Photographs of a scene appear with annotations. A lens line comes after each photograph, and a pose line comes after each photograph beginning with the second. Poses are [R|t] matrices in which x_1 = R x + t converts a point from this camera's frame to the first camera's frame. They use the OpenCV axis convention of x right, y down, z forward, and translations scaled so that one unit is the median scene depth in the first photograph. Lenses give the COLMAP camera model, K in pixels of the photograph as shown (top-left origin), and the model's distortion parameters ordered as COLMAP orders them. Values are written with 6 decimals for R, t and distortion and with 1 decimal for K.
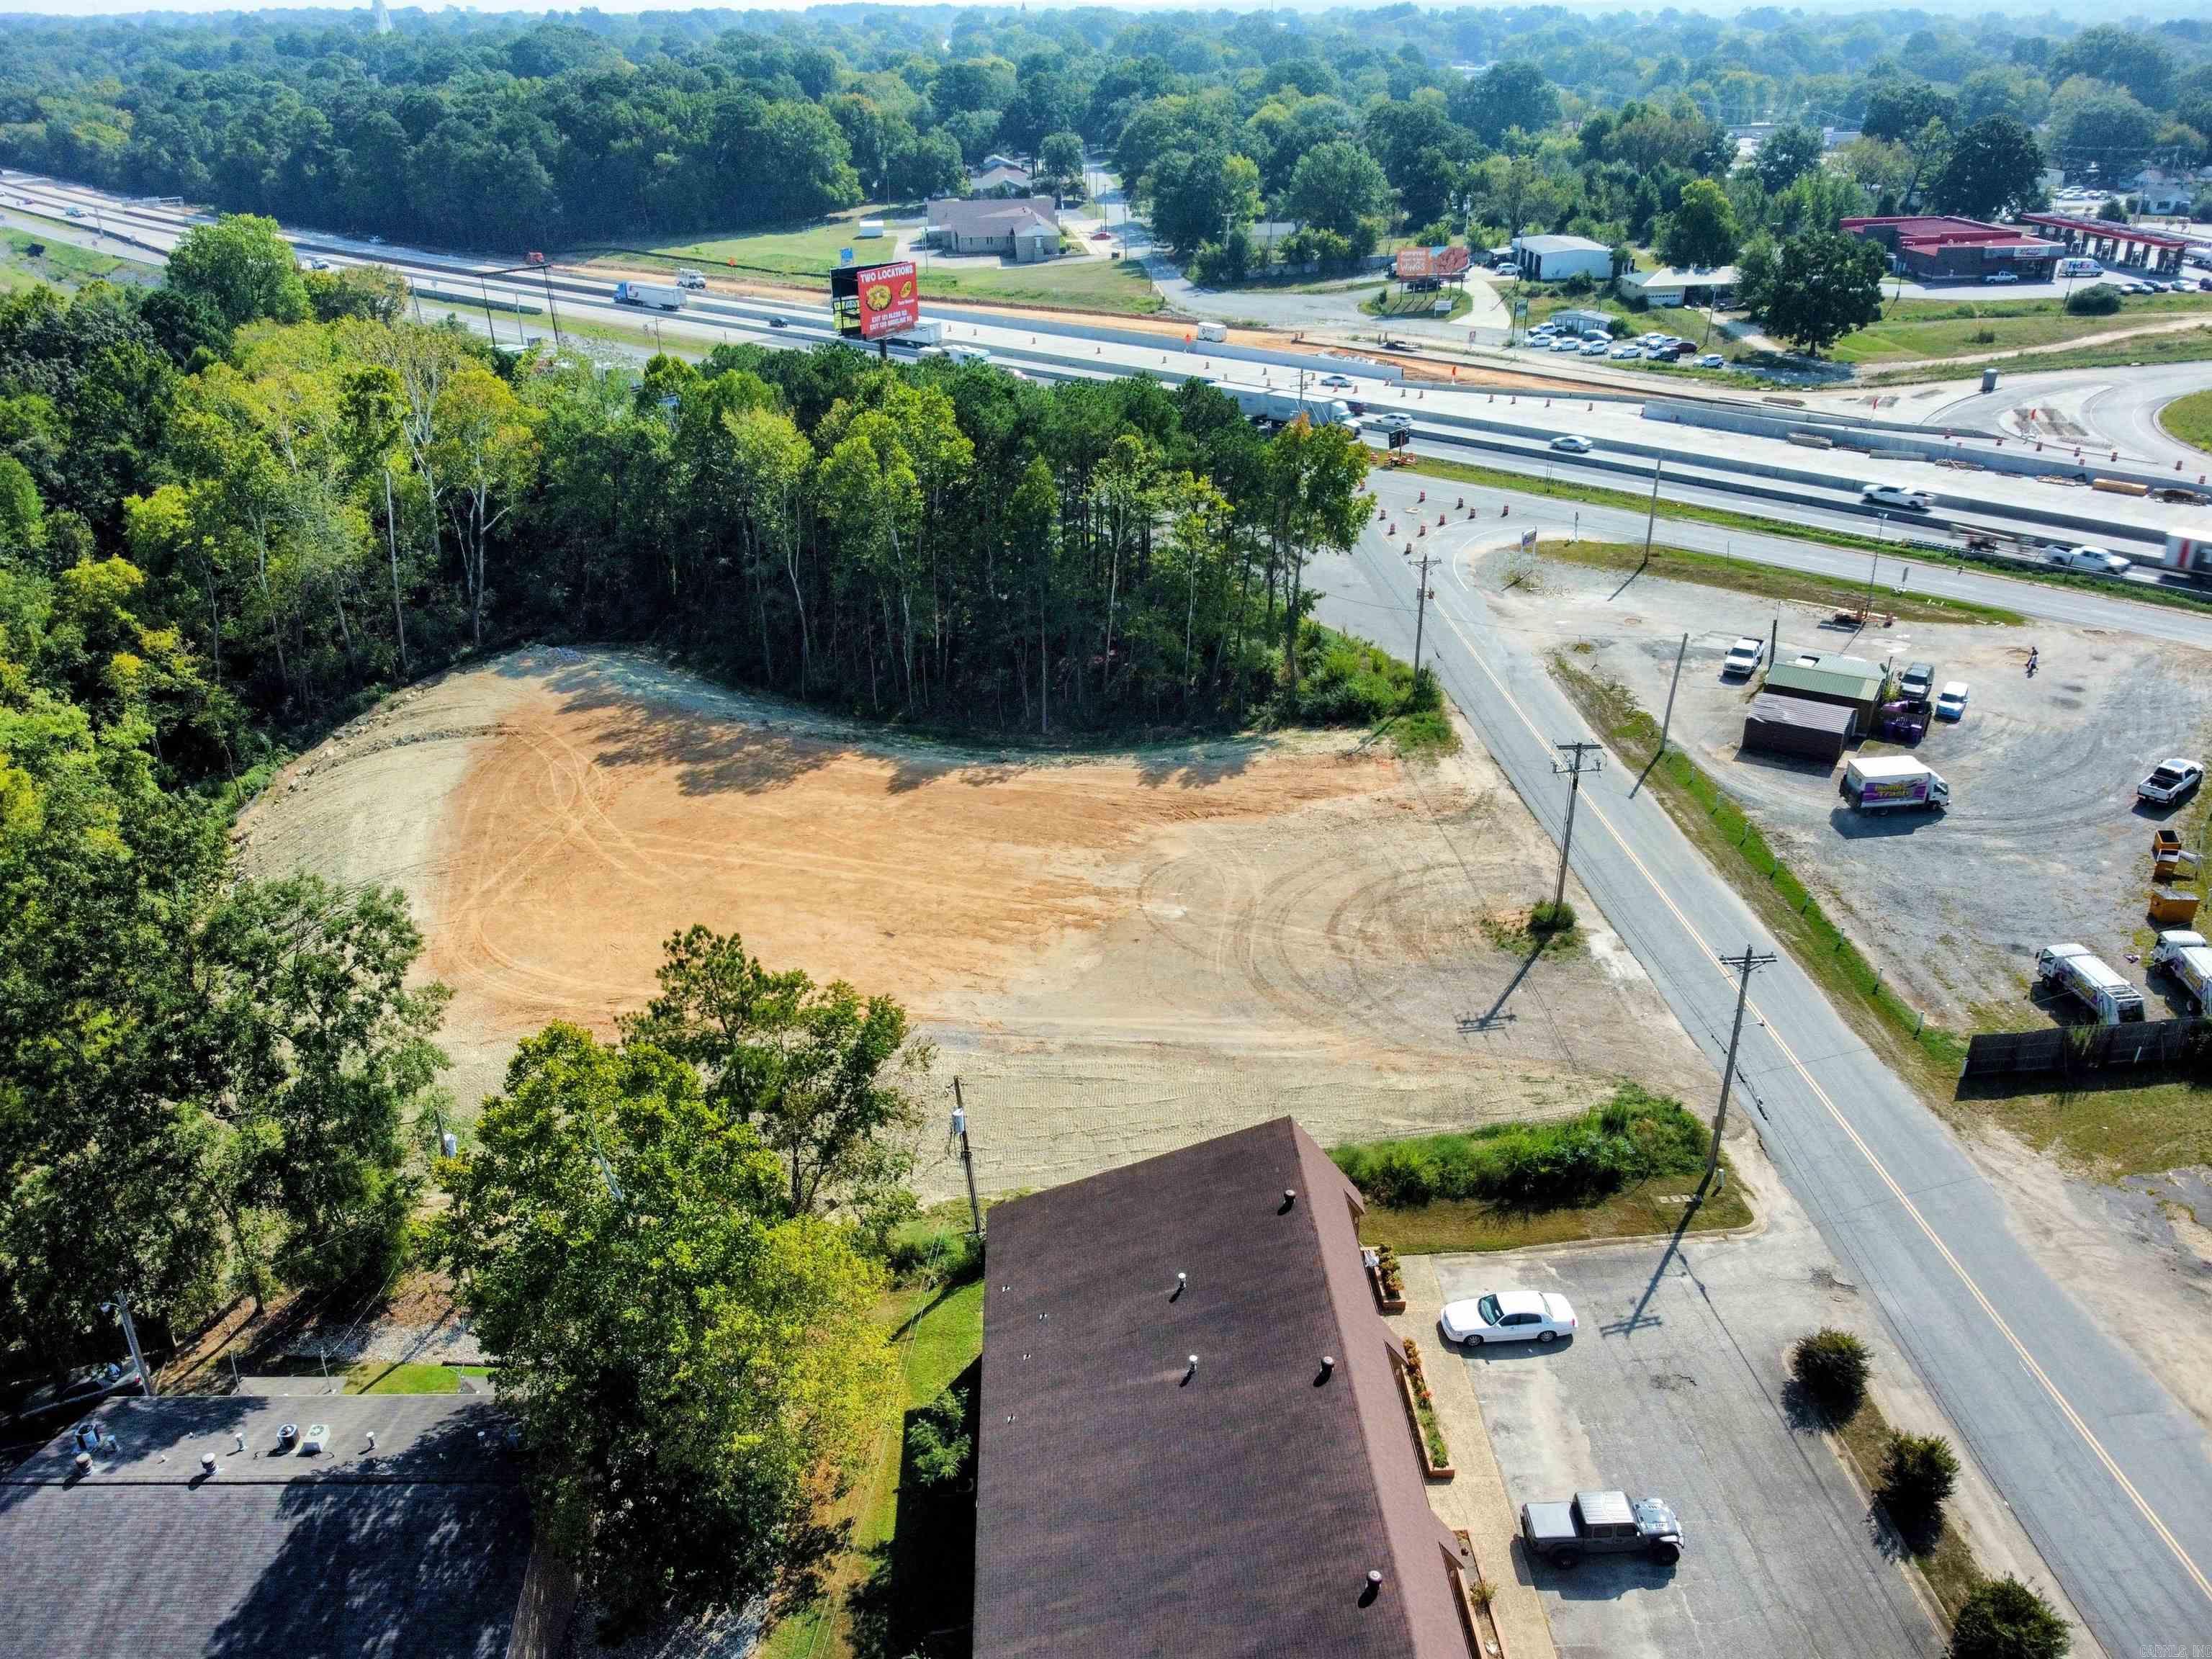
lens RADIAL K [[1681.8, 0, 1094.5], [0, 1681.8, 834.9], [0, 0, 1]] dist [-0.011453, 0.008427]
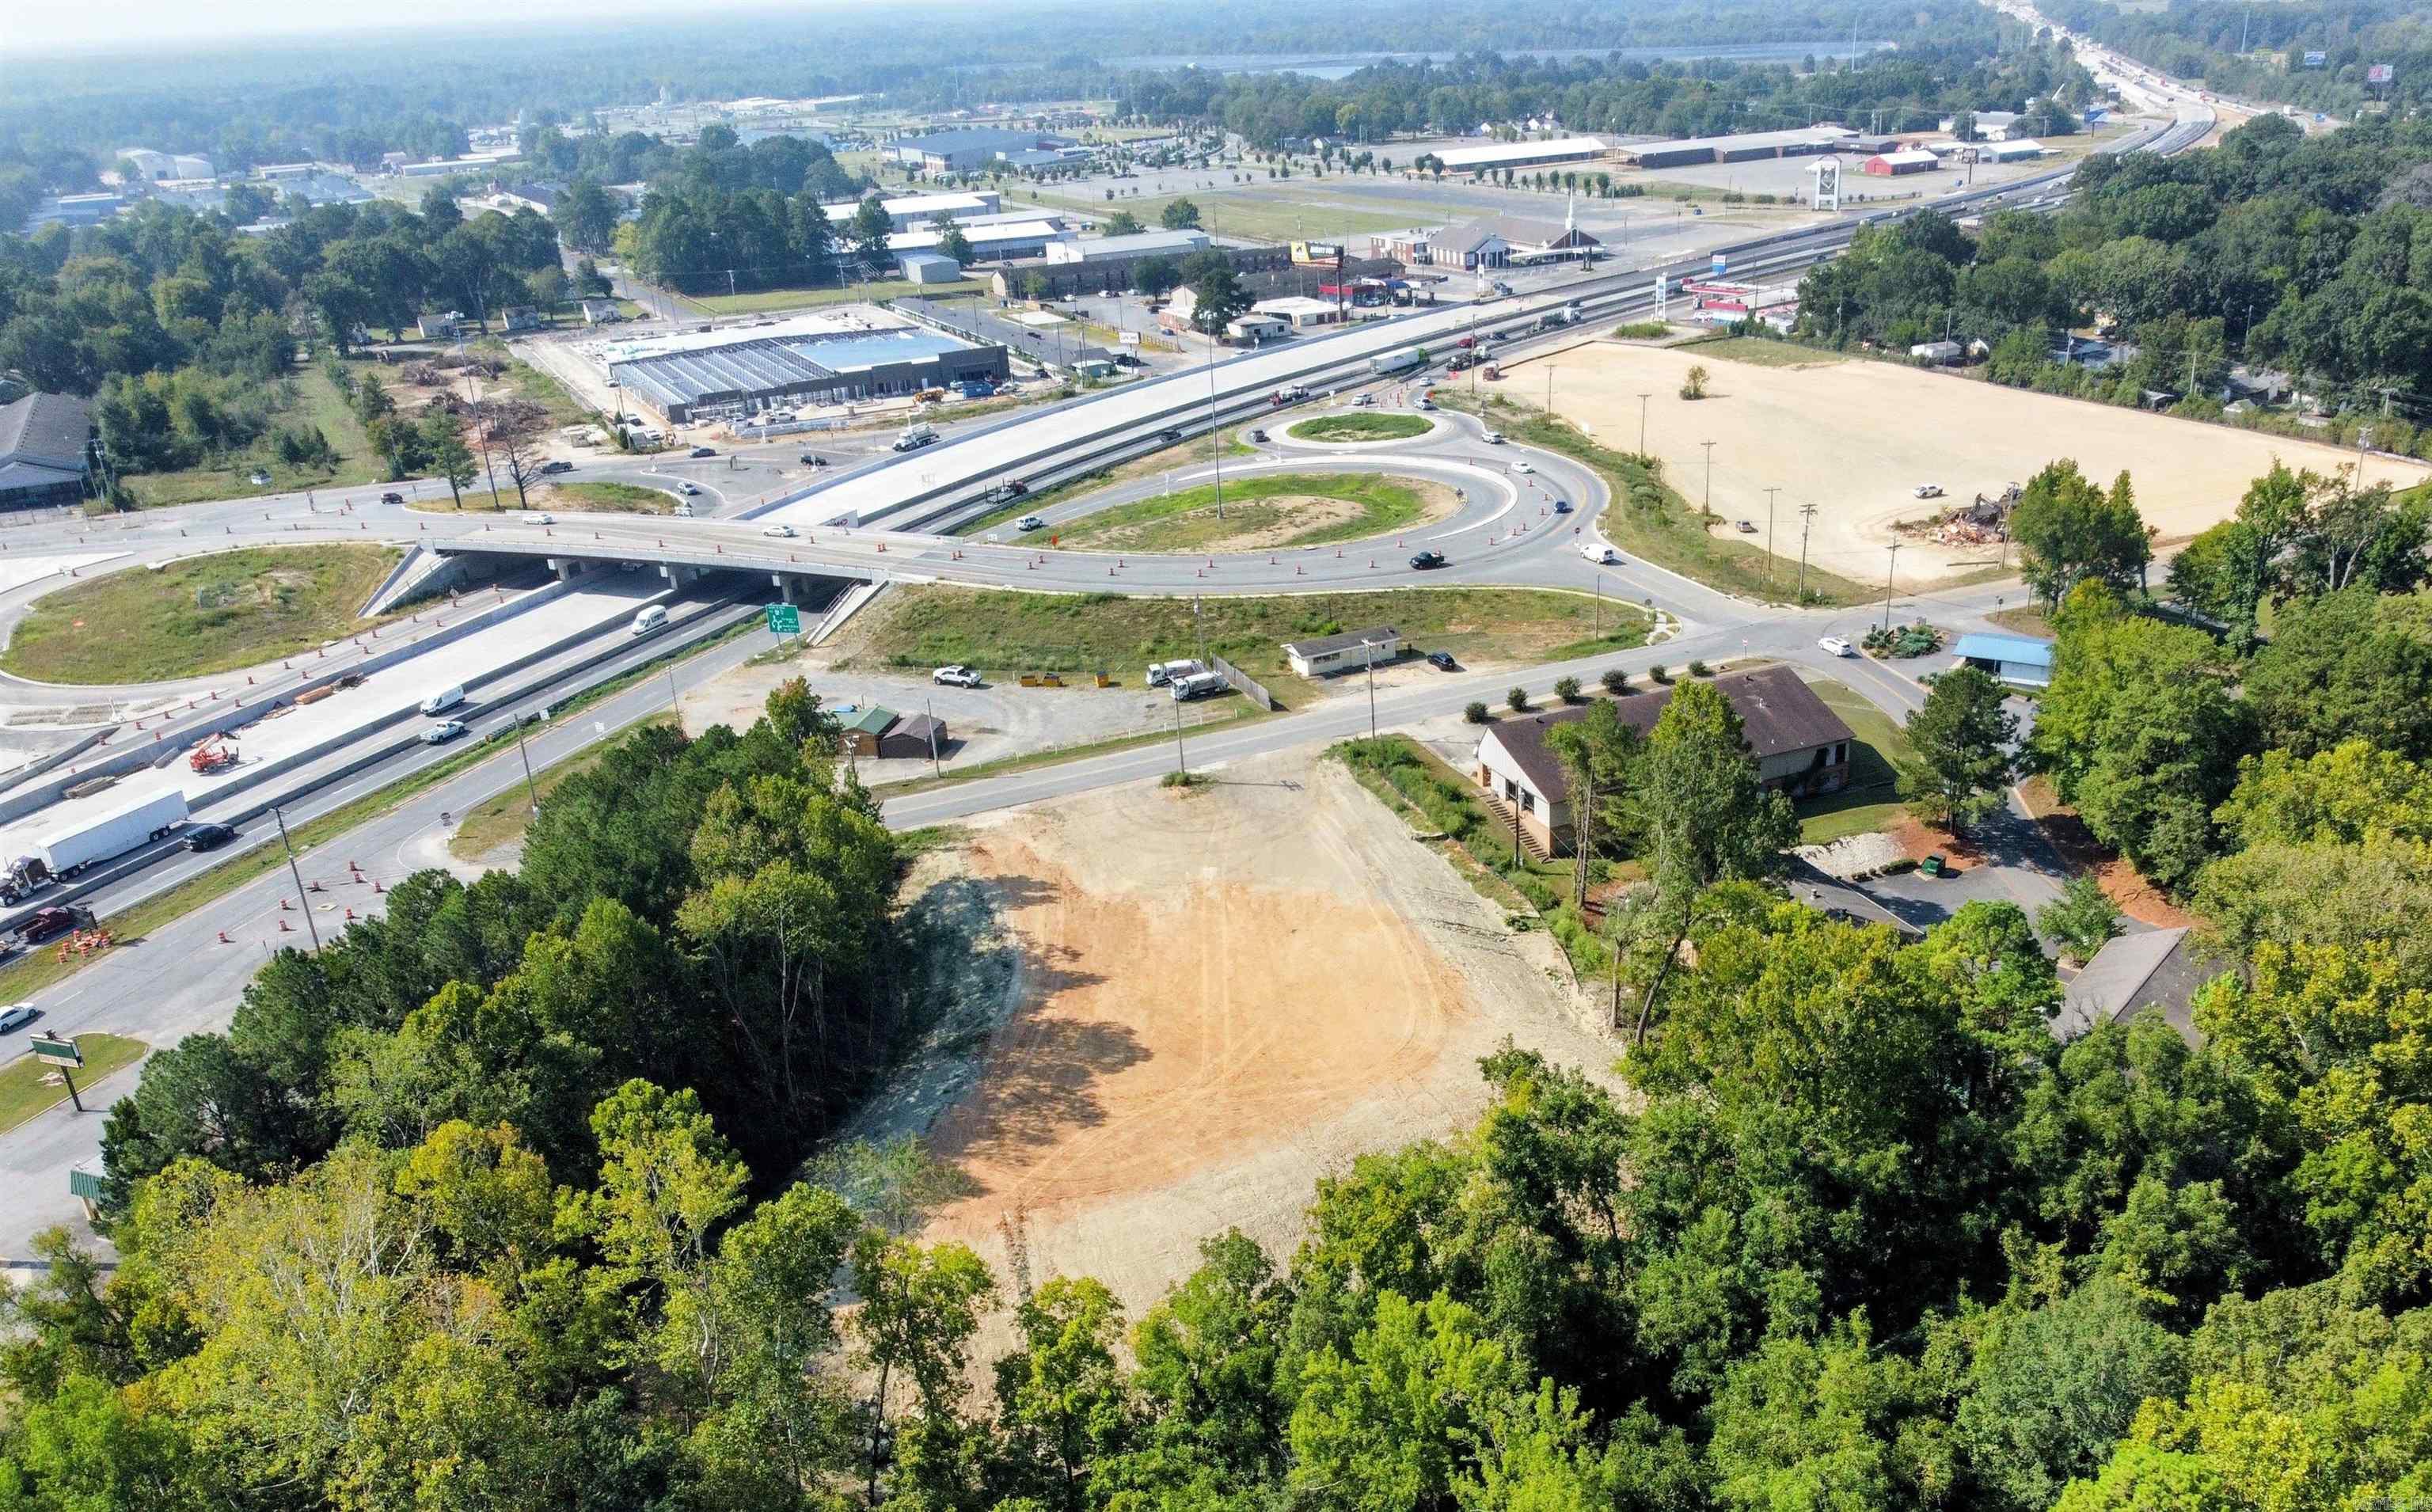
lens RADIAL K [[2068.3, 0, 1340.3], [0, 2068.3, 1006.4], [0, 0, 1]] dist [-0.013035, 0.002876]
pose [[-0.387130, -0.384288, 0.838125, -1.325260], [0.454050, 0.711688, 0.536041, -0.671136], [-0.802477, 0.588068, -0.101030, 0.907260]]
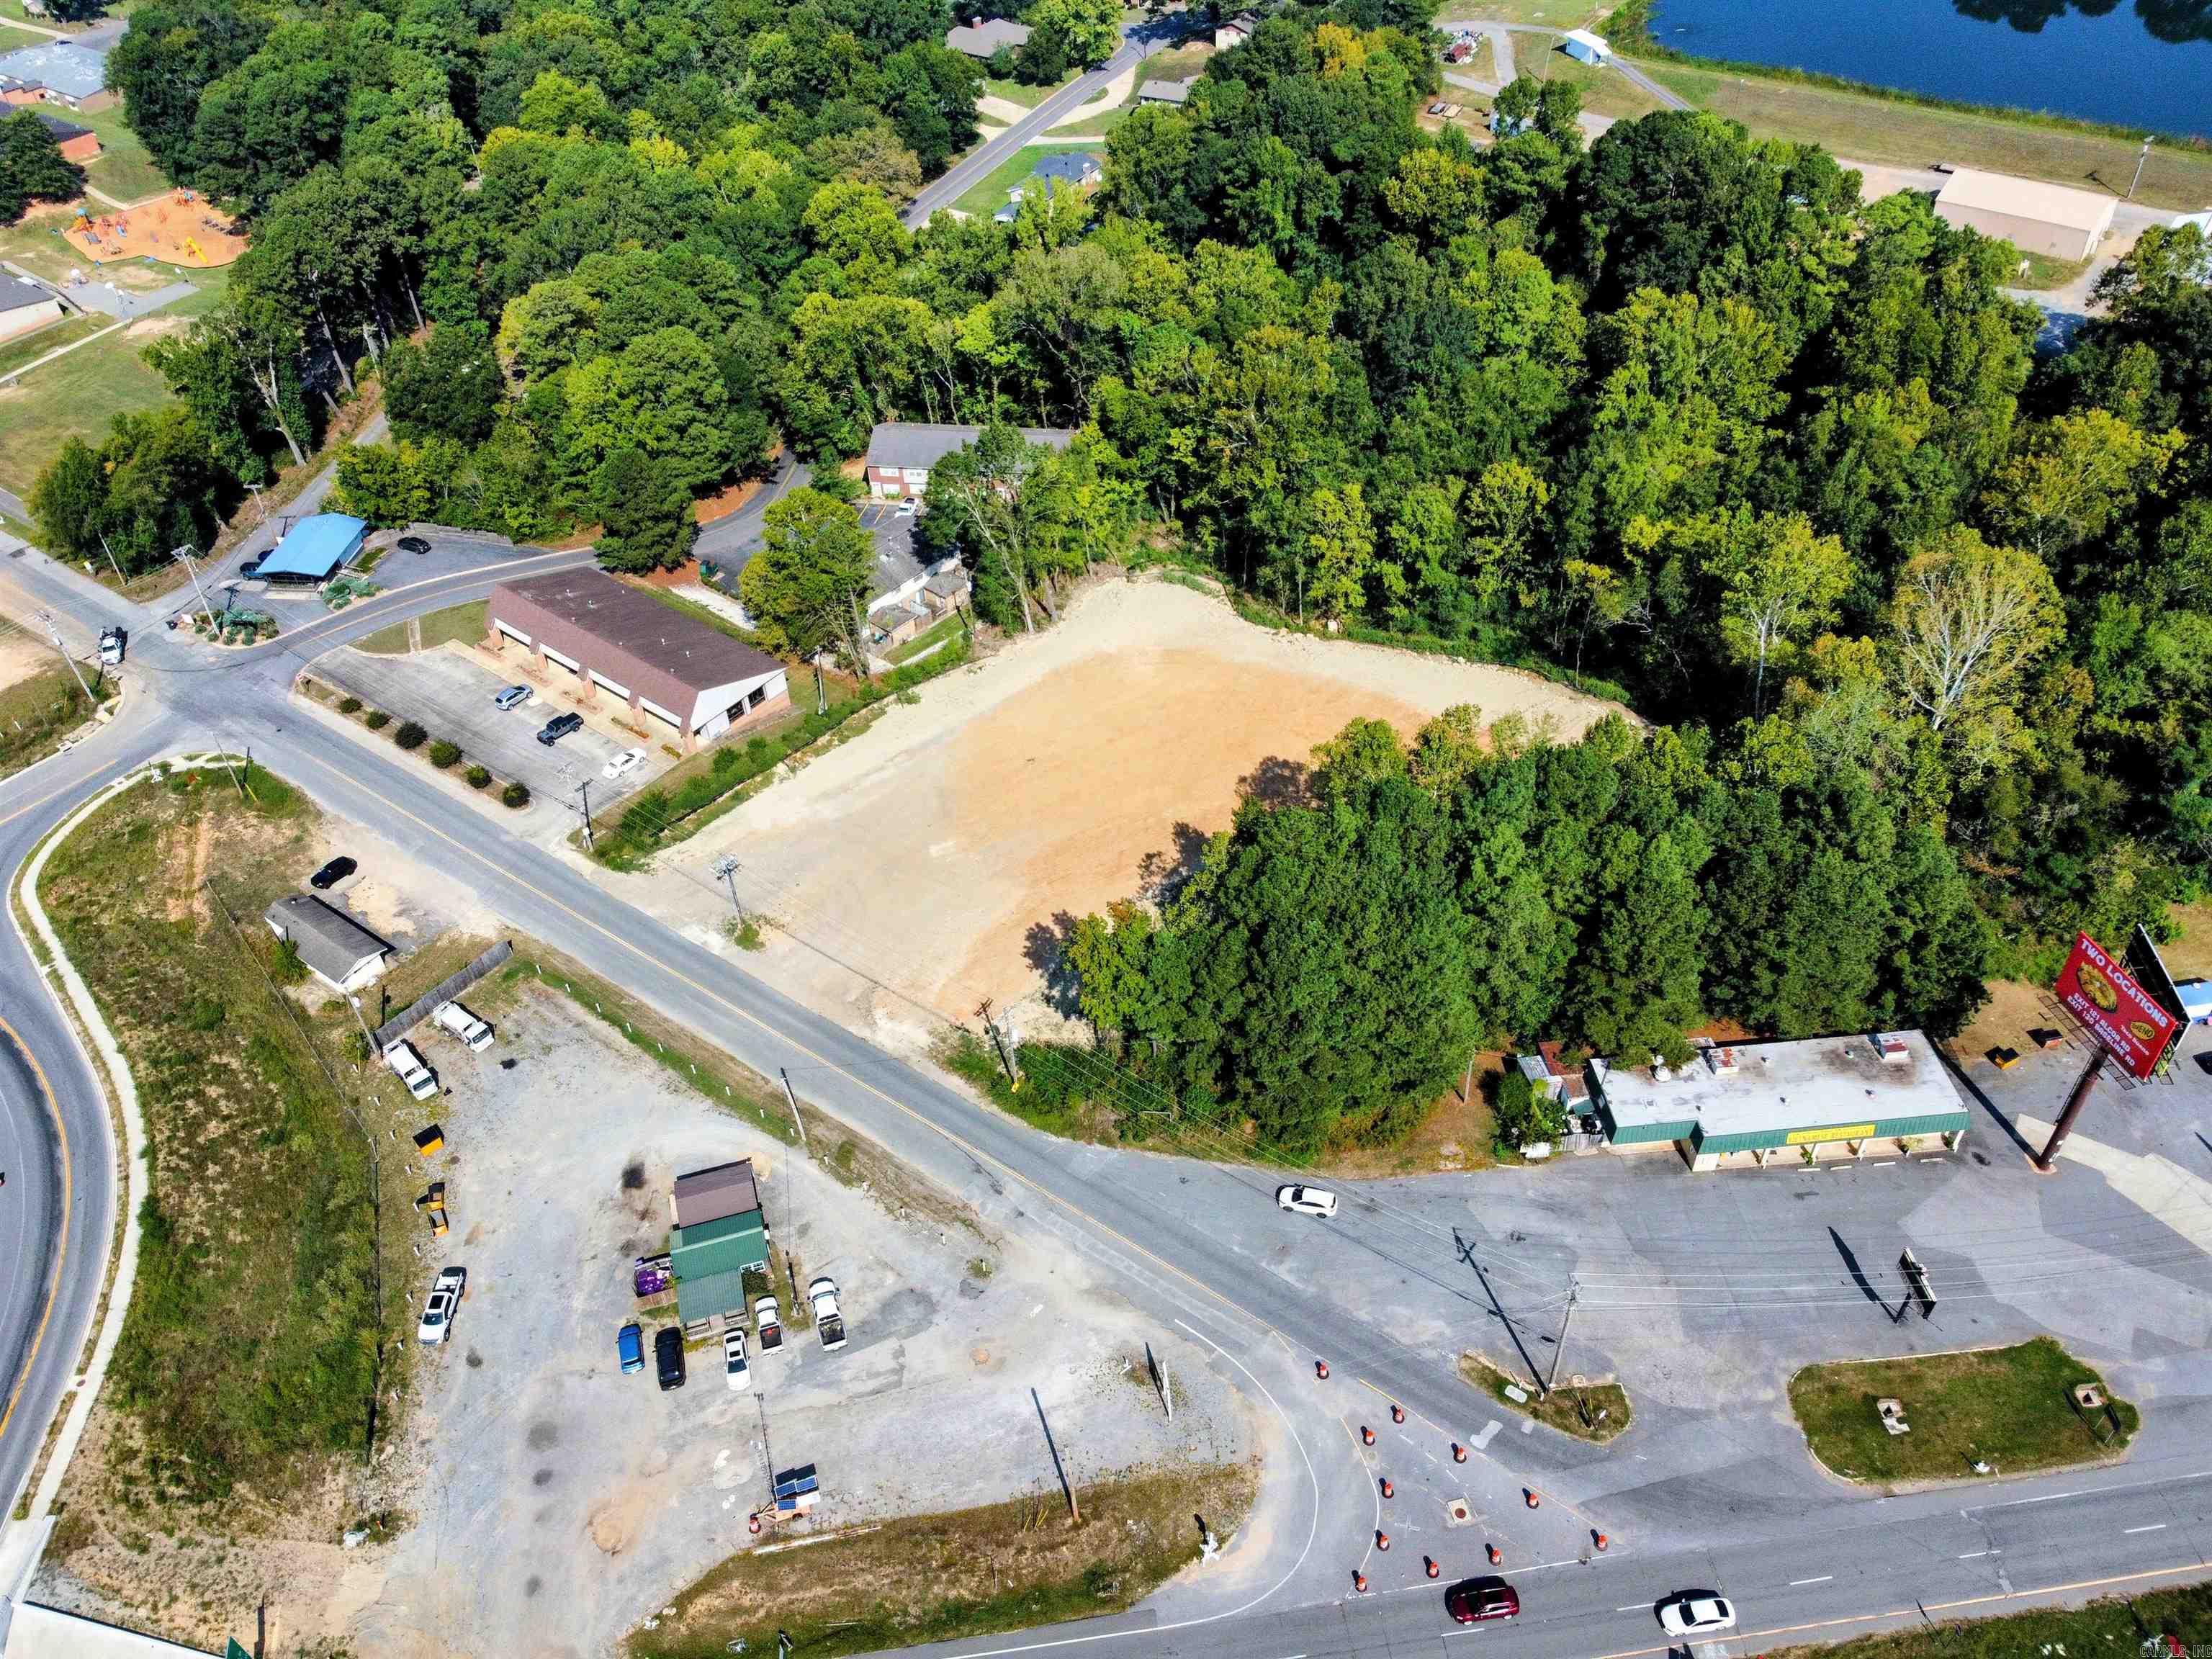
lens RADIAL K [[1681.8, 0, 1107.3], [0, 1681.8, 828.3], [0, 0, 1]] dist [-0.011453, 0.008427]
pose [[-0.646909, 0.542155, -0.536263, 0.652083], [-0.286860, 0.478566, 0.829871, -1.115171], [0.706556, 0.690683, -0.154066, 1.058867]]
